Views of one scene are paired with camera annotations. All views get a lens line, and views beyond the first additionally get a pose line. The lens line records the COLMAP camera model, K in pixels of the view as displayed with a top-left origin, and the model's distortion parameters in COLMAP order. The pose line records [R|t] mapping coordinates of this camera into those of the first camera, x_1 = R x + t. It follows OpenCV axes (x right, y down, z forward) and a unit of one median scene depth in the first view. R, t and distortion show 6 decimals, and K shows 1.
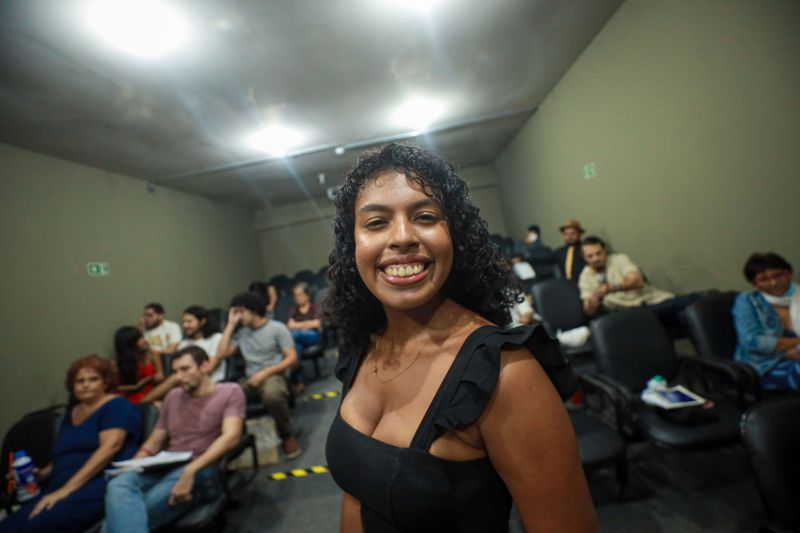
lens RADIAL K [[372.5, 0, 398.9], [0, 372.5, 260.5], [0, 0, 1]] dist [-0.027928, 0.009553]
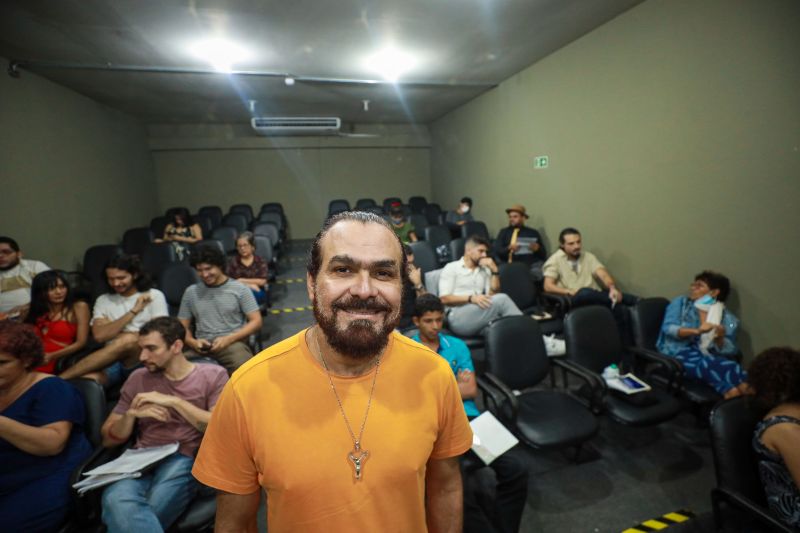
lens RADIAL K [[372.5, 0, 404.7], [0, 372.5, 262.5], [0, 0, 1]] dist [-0.027928, 0.009553]
pose [[0.946166, 0.093876, 0.309768, -0.338154], [-0.139608, 0.981782, 0.128892, -0.072962], [-0.292025, -0.165200, 0.942035, 0.095179]]
